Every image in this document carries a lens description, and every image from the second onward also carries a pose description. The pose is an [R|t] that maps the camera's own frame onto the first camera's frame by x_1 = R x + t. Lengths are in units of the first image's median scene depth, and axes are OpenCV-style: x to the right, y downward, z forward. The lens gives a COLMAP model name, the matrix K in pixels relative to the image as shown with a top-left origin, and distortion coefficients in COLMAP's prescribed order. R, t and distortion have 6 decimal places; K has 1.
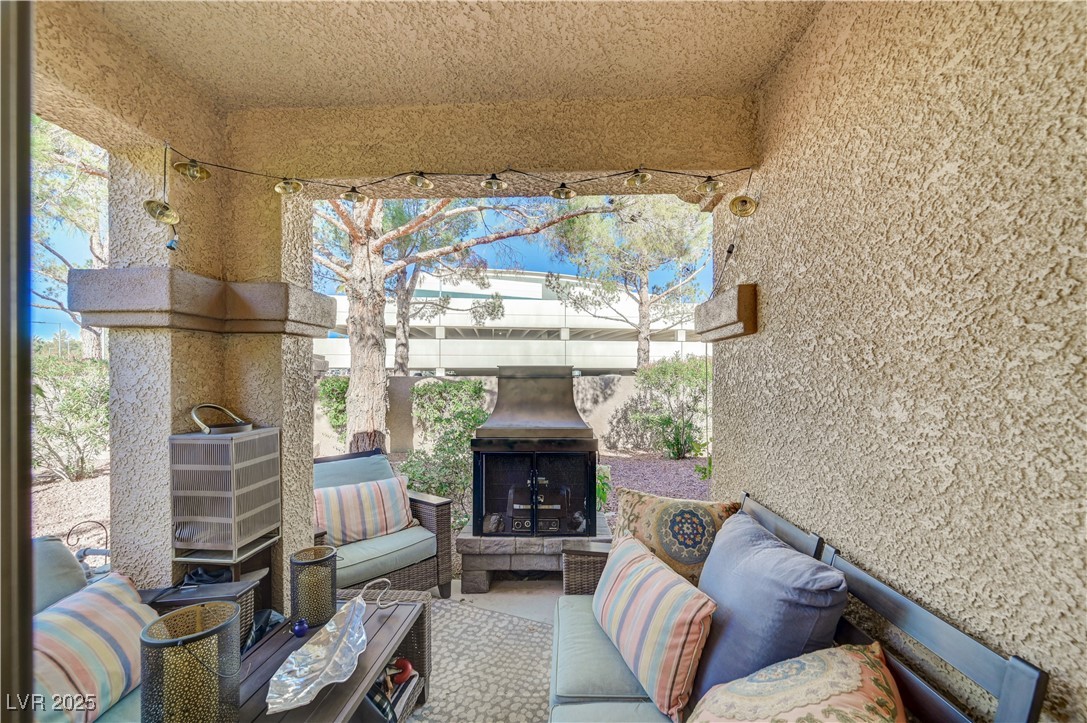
lens RADIAL K [[429.4, 0, 551.1], [0, 429.4, 371.2], [0, 0, 1]] dist [0.001979, 0.000224]
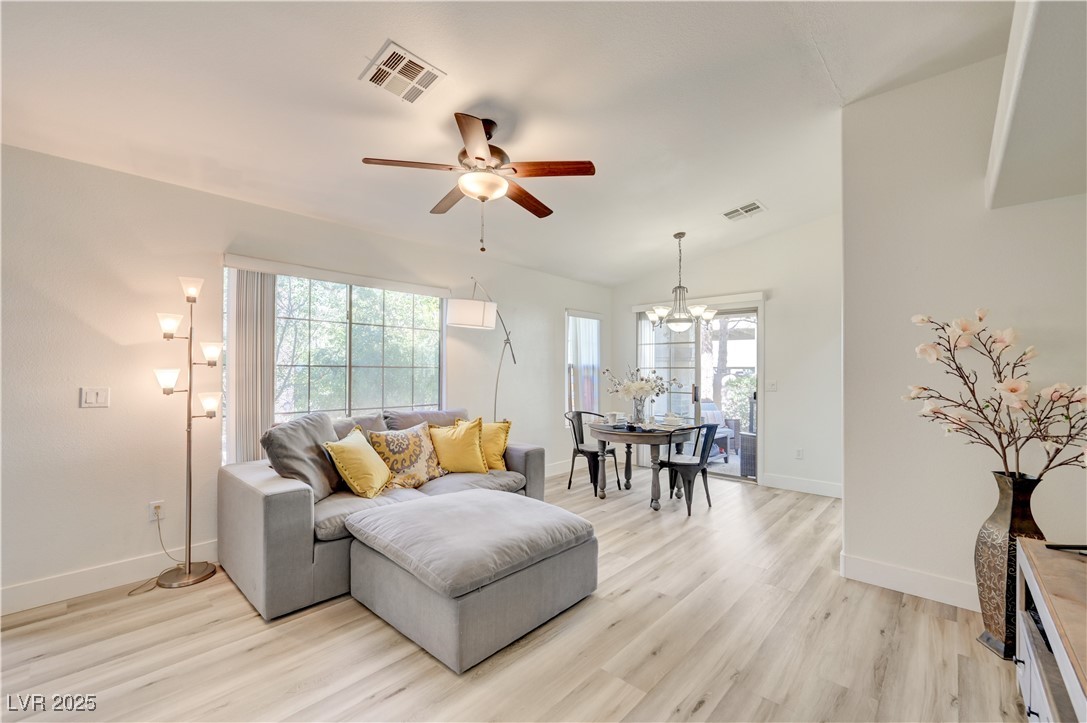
lens RADIAL K [[449.5, 0, 545.3], [0, 449.5, 368.1], [0, 0, 1]] dist [-0.001727, -0.000081]
pose [[0.756749, 0.003541, -0.653696, 0.706730], [-0.001492, 0.999992, 0.003688, -0.026169], [0.653704, -0.001816, 0.756748, -1.991666]]
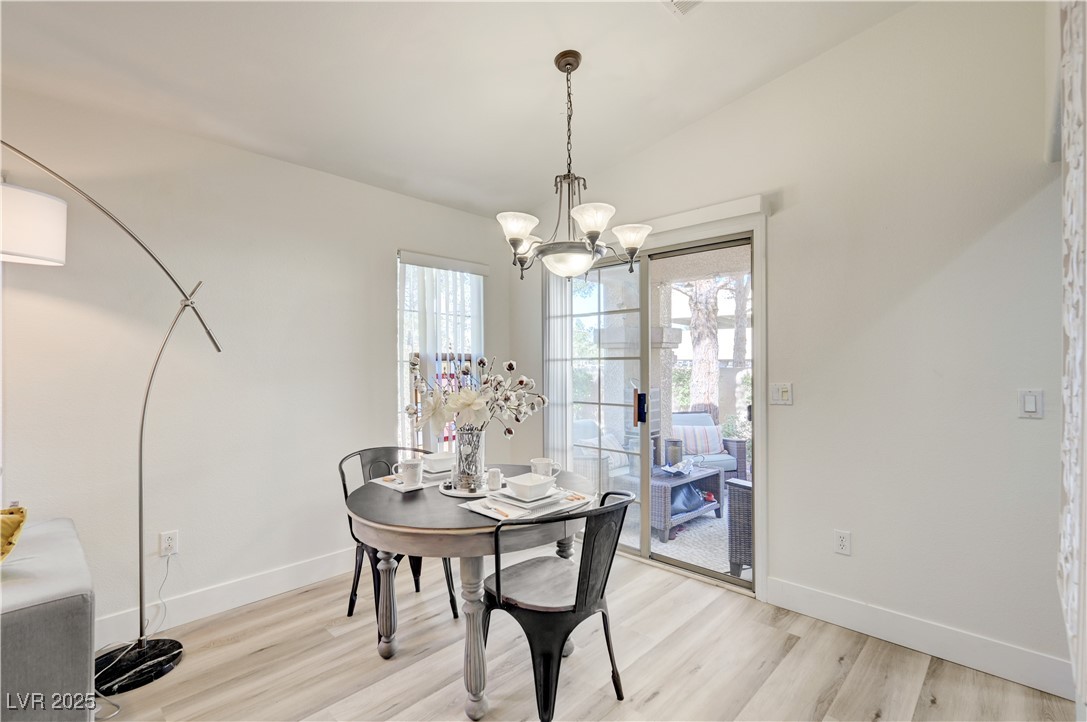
lens RADIAL K [[497.1, 0, 543.5], [0, 497.1, 361.0], [0, 0, 1]] dist [0.001409, 0.000368]
pose [[0.740952, -0.006491, -0.671527, 0.509730], [0.007245, 0.999972, -0.001672, -0.012958], [0.671519, -0.003626, 0.740978, -1.014090]]
